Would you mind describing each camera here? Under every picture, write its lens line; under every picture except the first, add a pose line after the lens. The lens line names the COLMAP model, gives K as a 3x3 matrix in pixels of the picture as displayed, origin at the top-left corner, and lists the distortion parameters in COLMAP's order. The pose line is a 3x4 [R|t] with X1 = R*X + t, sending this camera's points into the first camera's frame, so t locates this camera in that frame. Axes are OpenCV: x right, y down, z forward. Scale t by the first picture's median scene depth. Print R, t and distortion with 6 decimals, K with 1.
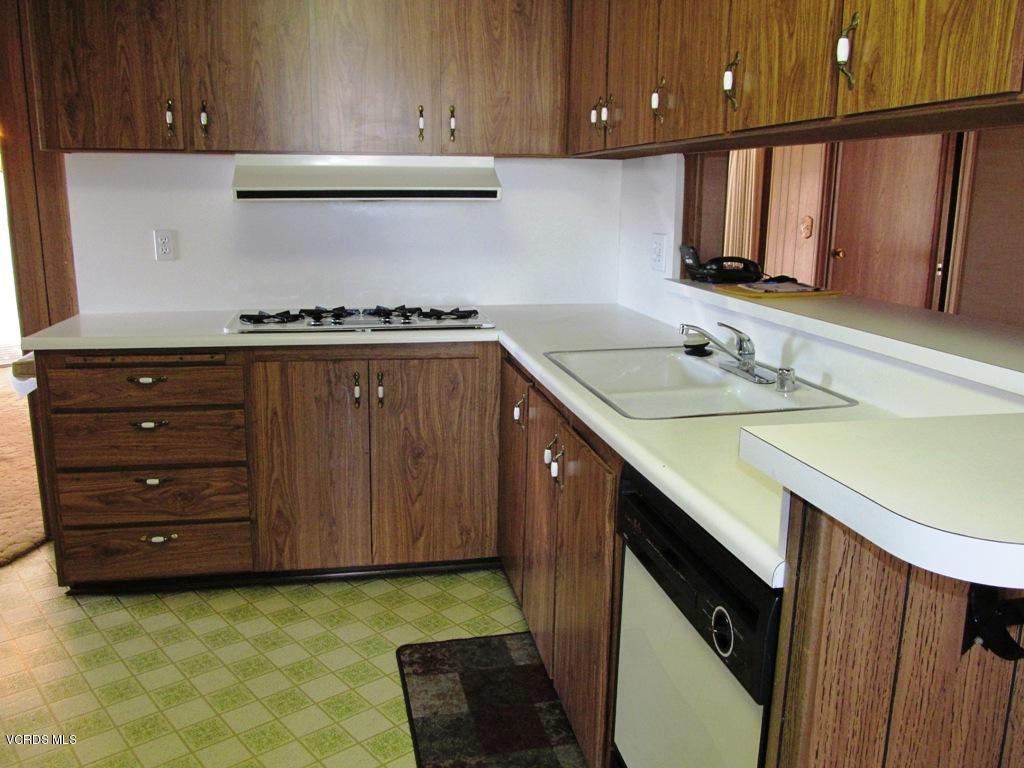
lens RADIAL K [[852.8, 0, 520.5], [0, 852.8, 379.1], [0, 0, 1]] dist [-0.055841, 0.021635]
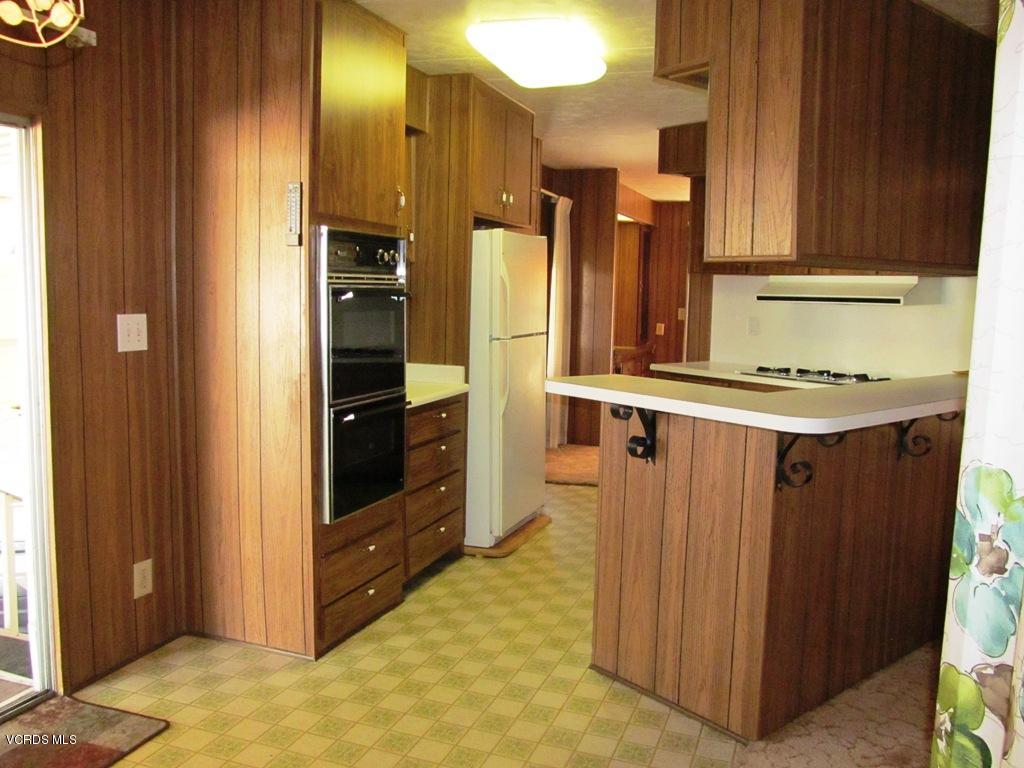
lens RADIAL K [[852.8, 0, 514.7], [0, 852.8, 381.3], [0, 0, 1]] dist [-0.055841, 0.021635]
pose [[0.473318, 0.095147, -0.875738, 1.012844], [-0.198440, 0.980113, -0.000766, 0.057657], [0.858249, 0.174144, 0.482786, -0.276223]]
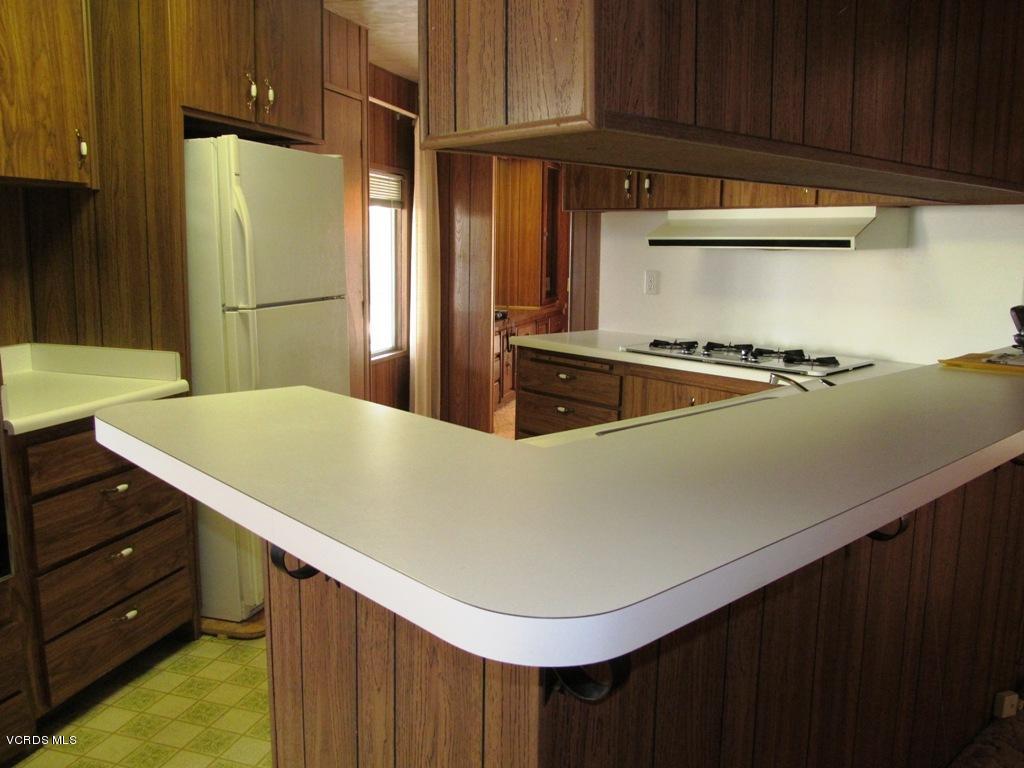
lens RADIAL K [[852.8, 0, 515.5], [0, 852.8, 383.0], [0, 0, 1]] dist [-0.055841, 0.021635]
pose [[0.521582, 0.135448, -0.842381, 0.653429], [-0.185705, 0.981670, 0.042860, -0.031503], [0.832746, 0.134080, 0.537175, 0.186005]]
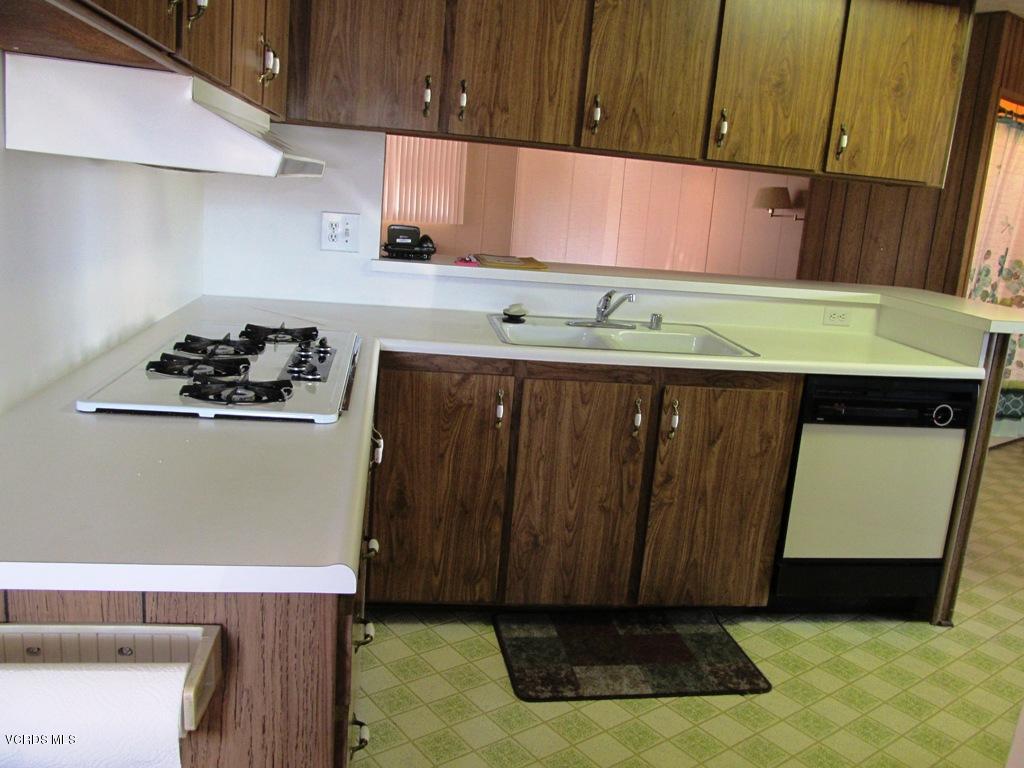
lens RADIAL K [[852.8, 0, 506.2], [0, 852.8, 378.7], [0, 0, 1]] dist [-0.055841, 0.021635]
pose [[0.067035, -0.219395, 0.973330, -0.872793], [0.129140, 0.969227, 0.209576, -0.183880], [-0.989358, 0.111647, 0.093304, 0.835446]]
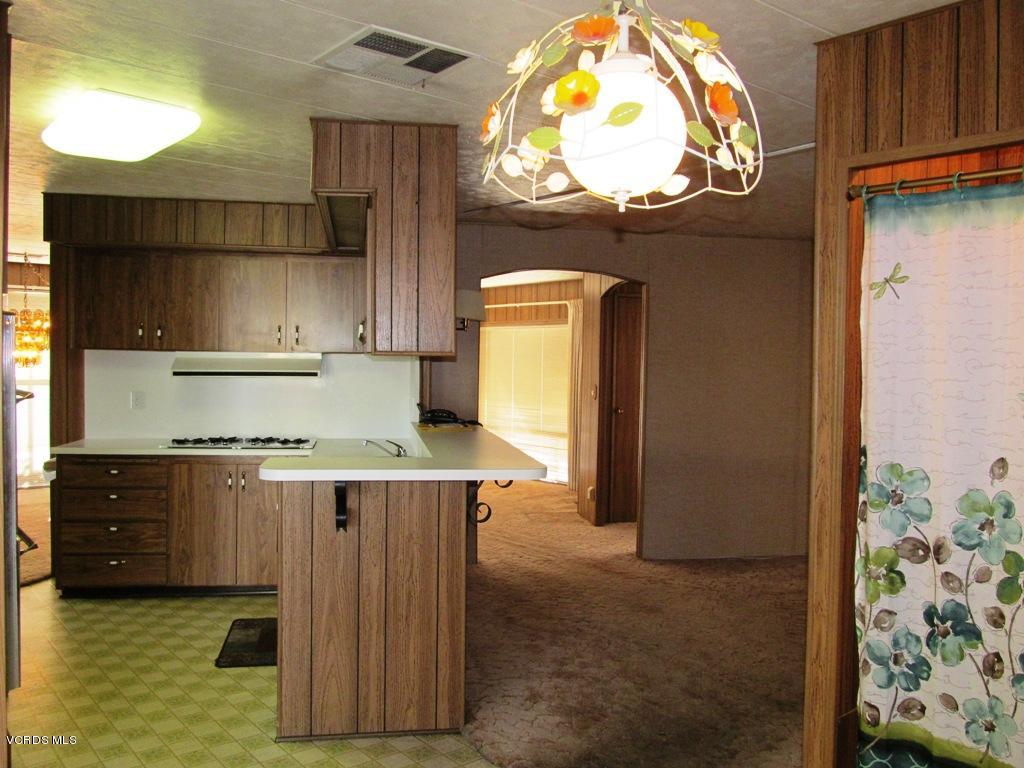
lens RADIAL K [[852.8, 0, 520.6], [0, 852.8, 380.2], [0, 0, 1]] dist [-0.055841, 0.021635]
pose [[0.999580, 0.005587, -0.028423, 0.479675], [-0.010752, 0.982684, -0.184978, 0.130356], [0.026898, 0.185206, 0.982331, -0.796913]]
